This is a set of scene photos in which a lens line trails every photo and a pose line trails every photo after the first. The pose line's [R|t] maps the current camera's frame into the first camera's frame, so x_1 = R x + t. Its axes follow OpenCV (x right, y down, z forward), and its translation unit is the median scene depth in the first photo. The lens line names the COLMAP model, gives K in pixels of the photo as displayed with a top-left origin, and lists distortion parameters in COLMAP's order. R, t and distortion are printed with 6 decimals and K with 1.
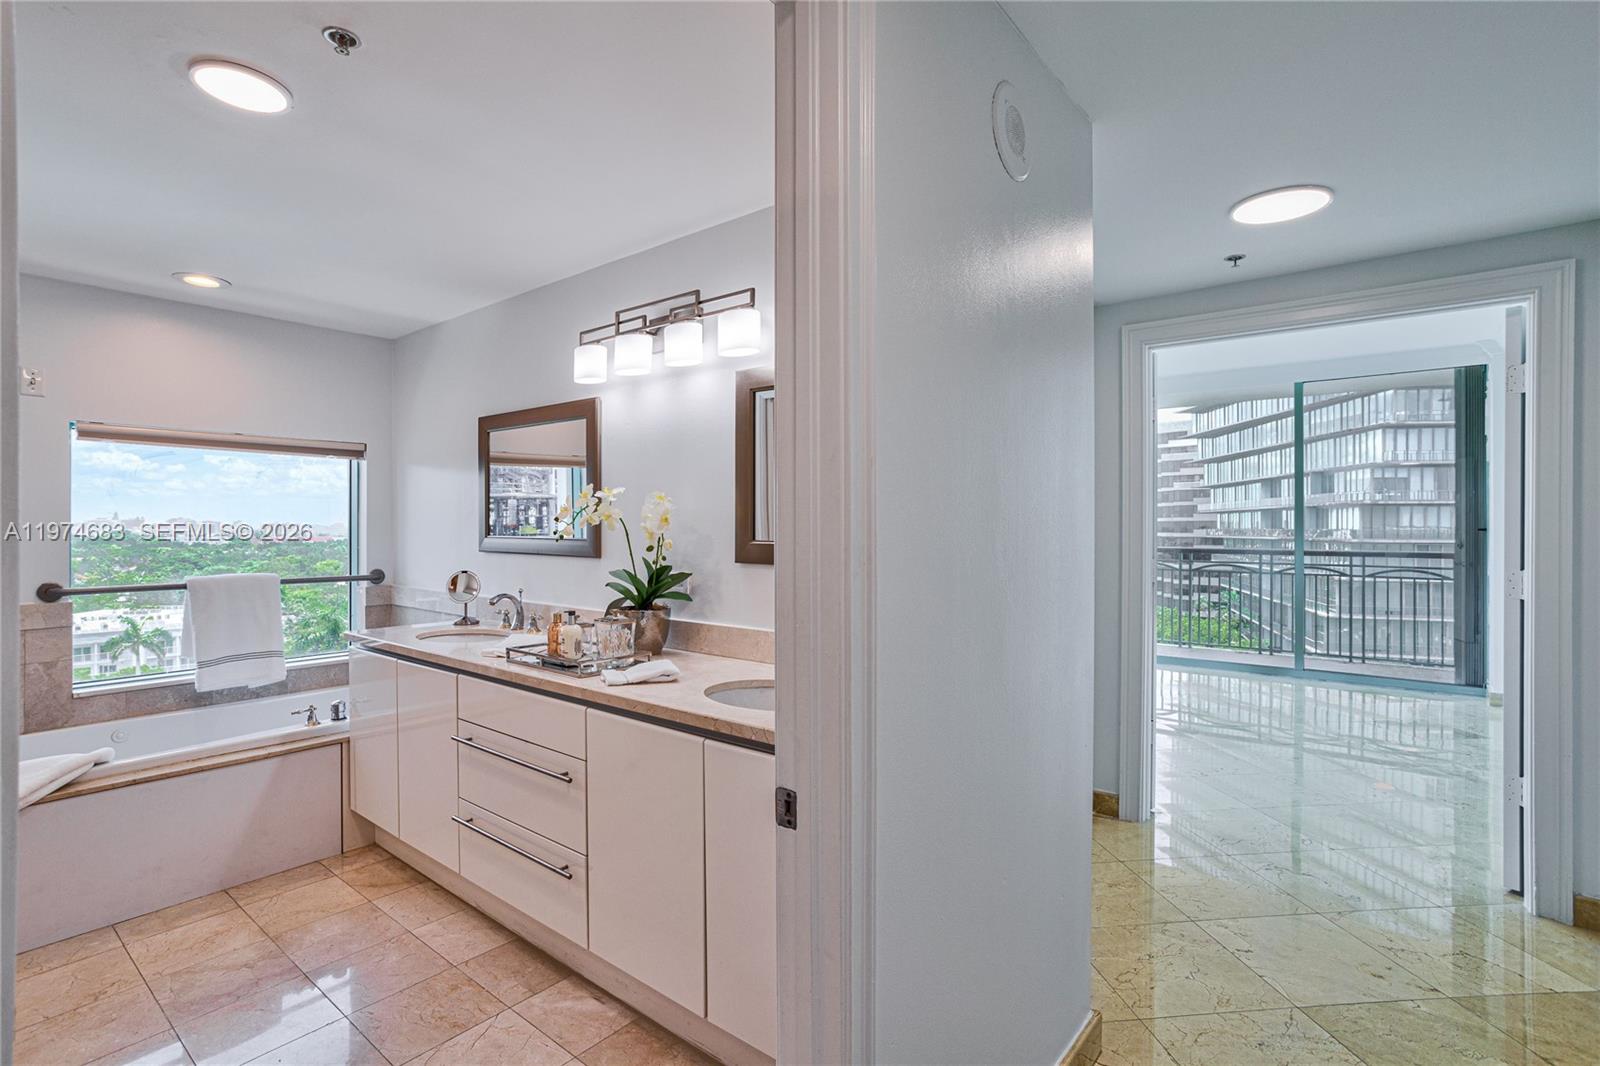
lens RADIAL K [[790.0, 0, 809.1], [0, 790.0, 525.3], [0, 0, 1]] dist [-0.053274, 0.033177]
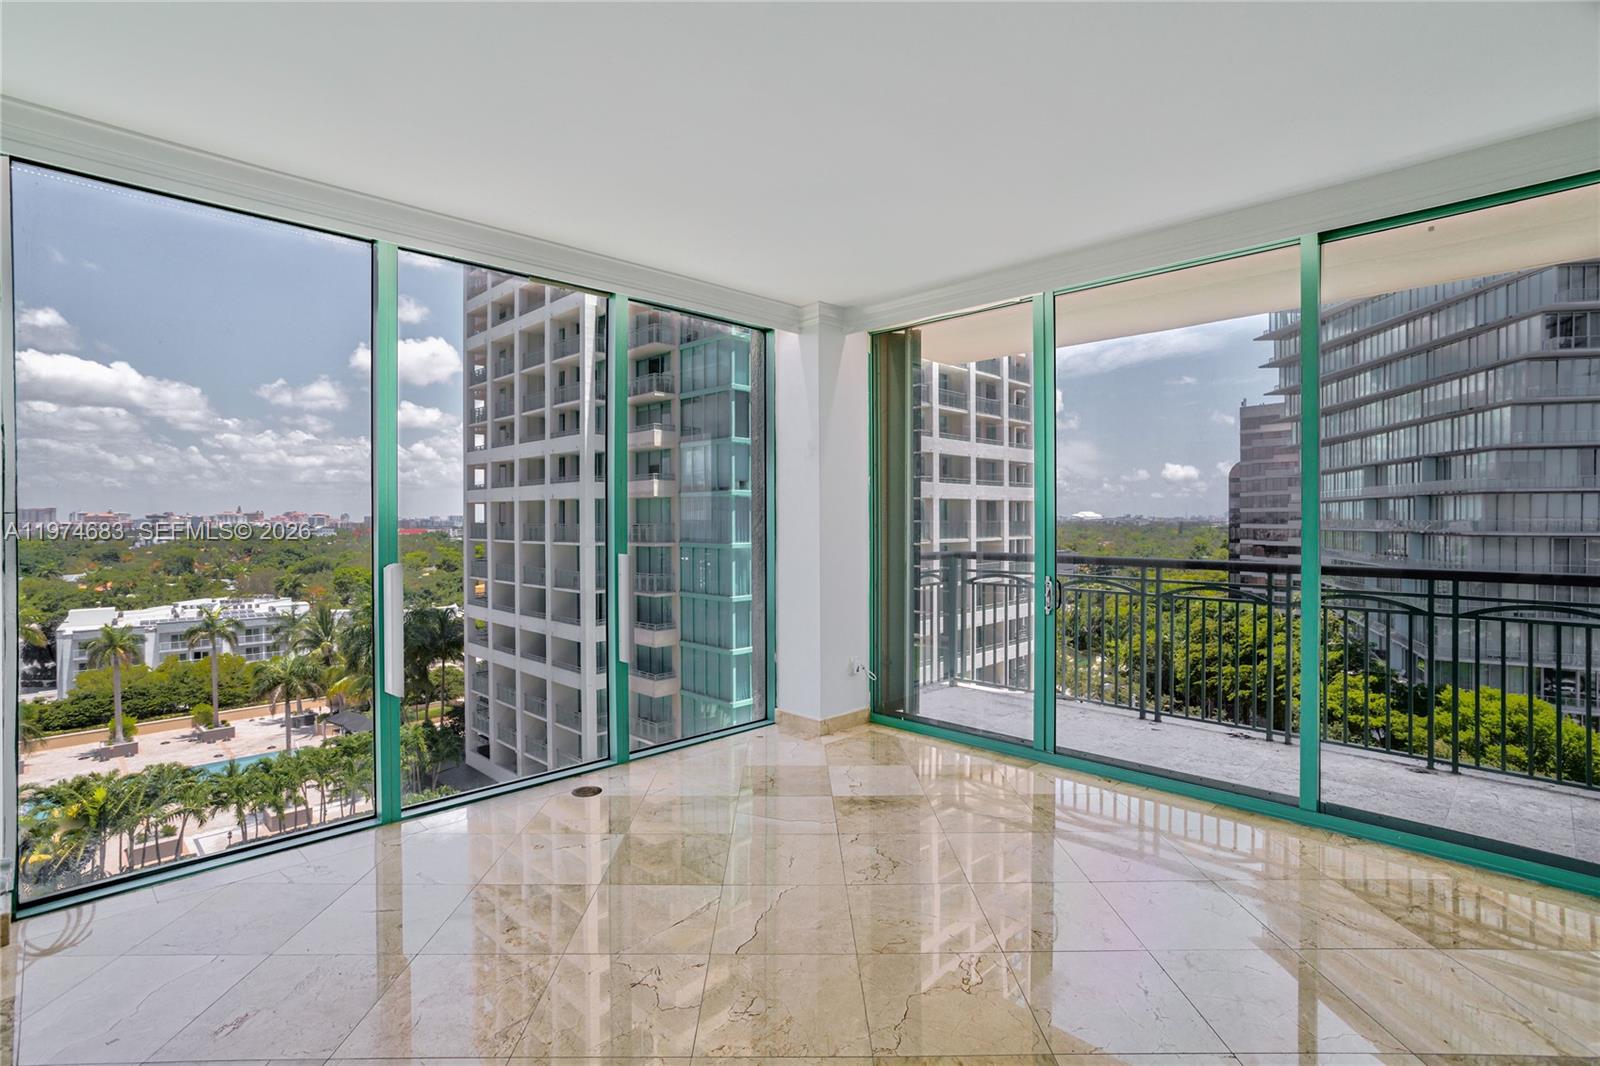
lens RADIAL K [[790.0, 0, 809.1], [0, 790.0, 525.3], [0, 0, 1]] dist [-0.053274, 0.033177]
pose [[0.994947, -0.001874, -0.100382, 0.515836], [0.002952, 0.999939, 0.010601, -0.009482], [0.100356, -0.010844, 0.994892, 0.671497]]
